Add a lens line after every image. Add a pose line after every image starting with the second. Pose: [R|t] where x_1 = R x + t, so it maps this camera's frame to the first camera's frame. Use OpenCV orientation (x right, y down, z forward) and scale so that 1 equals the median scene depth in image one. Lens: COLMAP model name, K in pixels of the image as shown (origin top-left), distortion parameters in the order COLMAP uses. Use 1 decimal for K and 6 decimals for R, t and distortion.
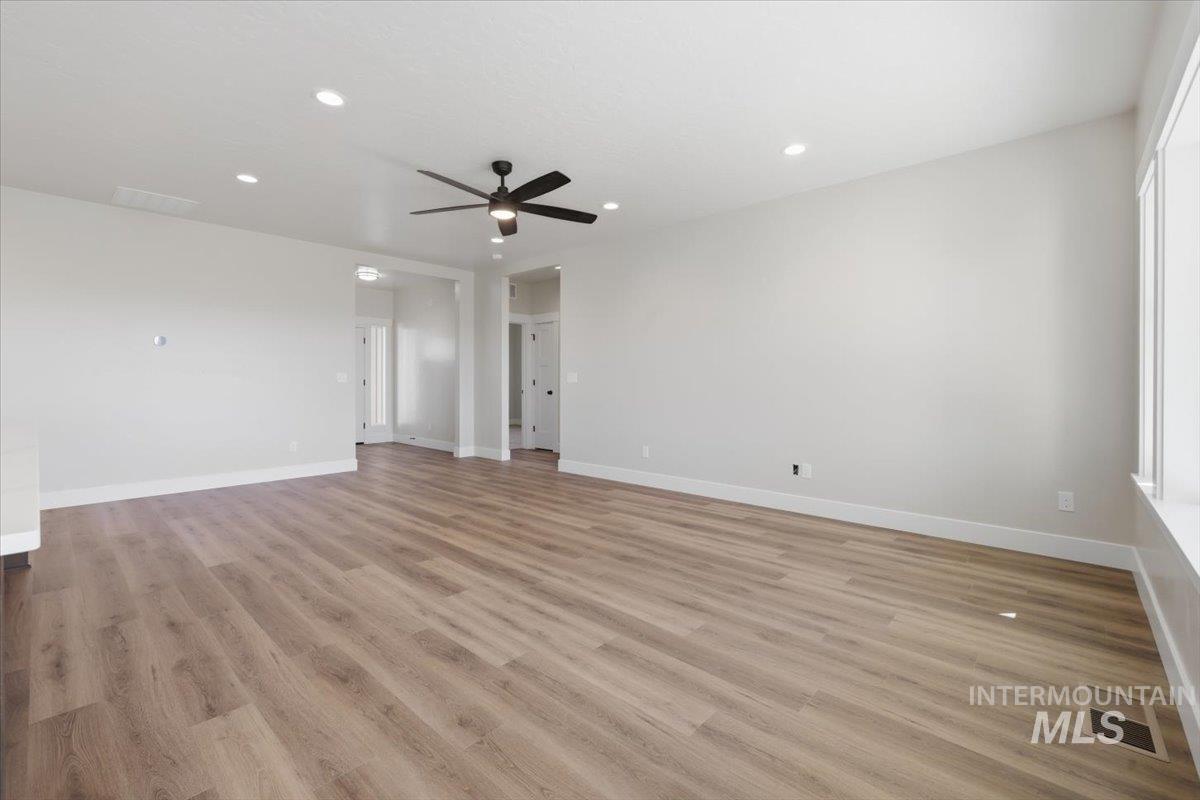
lens RADIAL K [[512.8, 0, 595.4], [0, 512.8, 390.2], [0, 0, 1]] dist [0.002871, 0.000082]
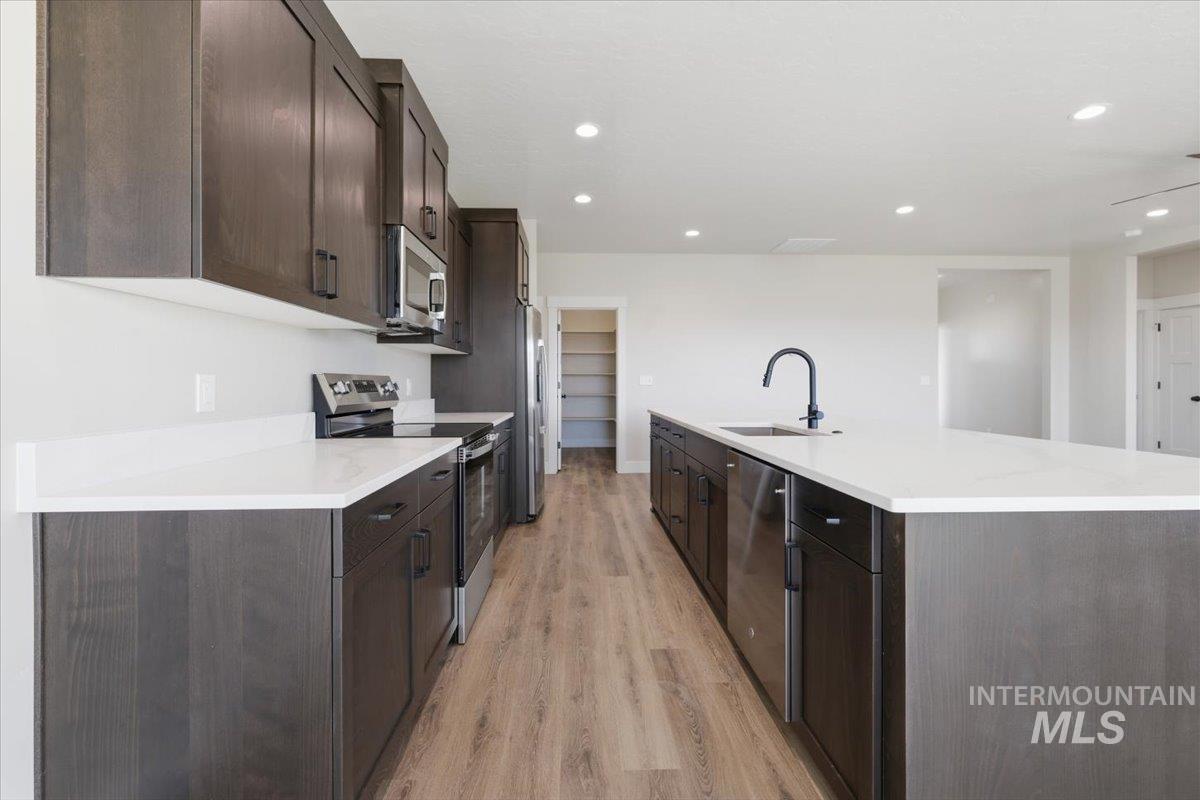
lens RADIAL K [[512.8, 0, 595.4], [0, 512.8, 390.2], [0, 0, 1]] dist [0.002871, 0.000082]
pose [[0.704867, 0.009382, -0.709277, -0.192433], [-0.013083, 0.999914, 0.000225, 0.003759], [0.709218, 0.009121, 0.704930, -0.179756]]
